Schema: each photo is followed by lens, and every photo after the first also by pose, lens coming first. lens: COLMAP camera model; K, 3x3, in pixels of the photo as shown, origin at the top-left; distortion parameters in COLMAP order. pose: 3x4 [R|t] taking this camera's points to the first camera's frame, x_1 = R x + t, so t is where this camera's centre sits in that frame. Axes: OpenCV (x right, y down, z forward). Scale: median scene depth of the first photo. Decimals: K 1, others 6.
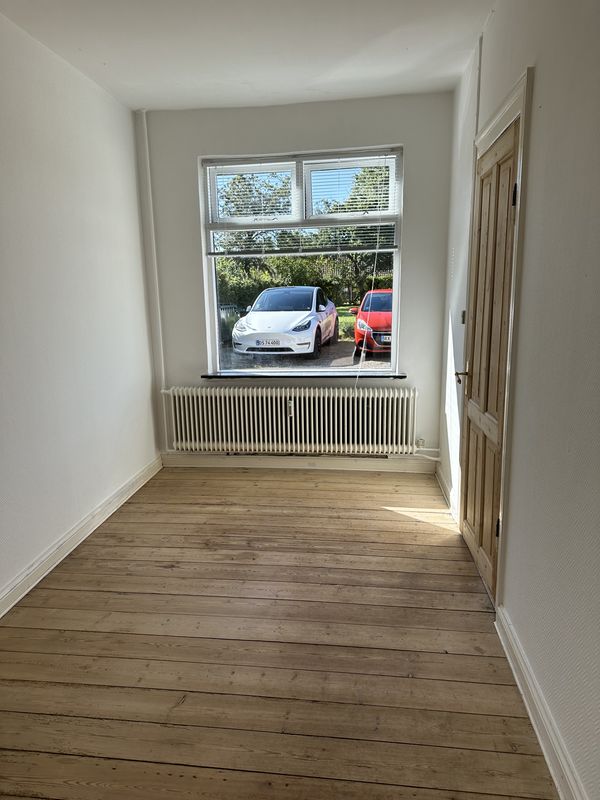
lens RADIAL K [[561.4, 0, 298.2], [0, 561.4, 399.2], [0, 0, 1]] dist [0.054451, -0.066149]
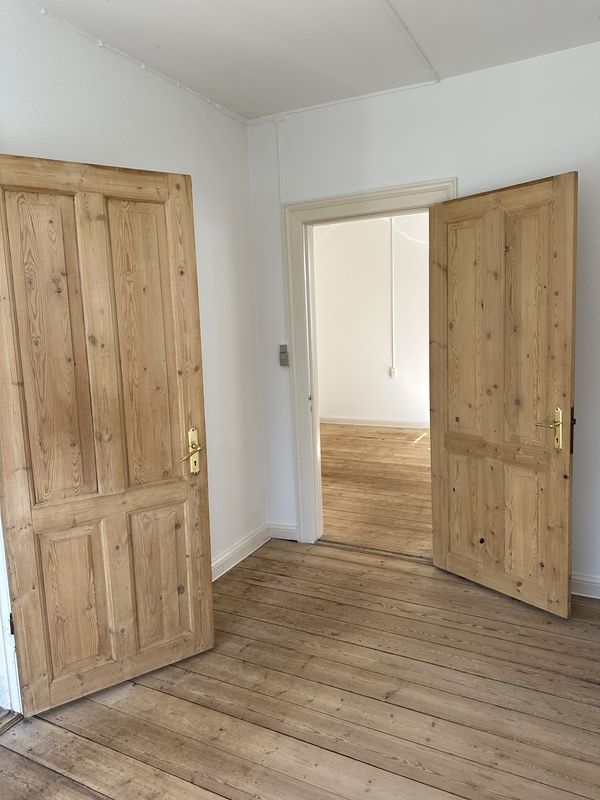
lens RADIAL K [[561.4, 0, 298.0], [0, 561.4, 398.1], [0, 0, 1]] dist [0.054451, -0.066149]
pose [[-0.938559, 0.007885, 0.345028, -0.395749], [0.125847, 0.938721, 0.320883, -0.354408], [-0.321355, 0.344588, -0.882037, 1.711166]]
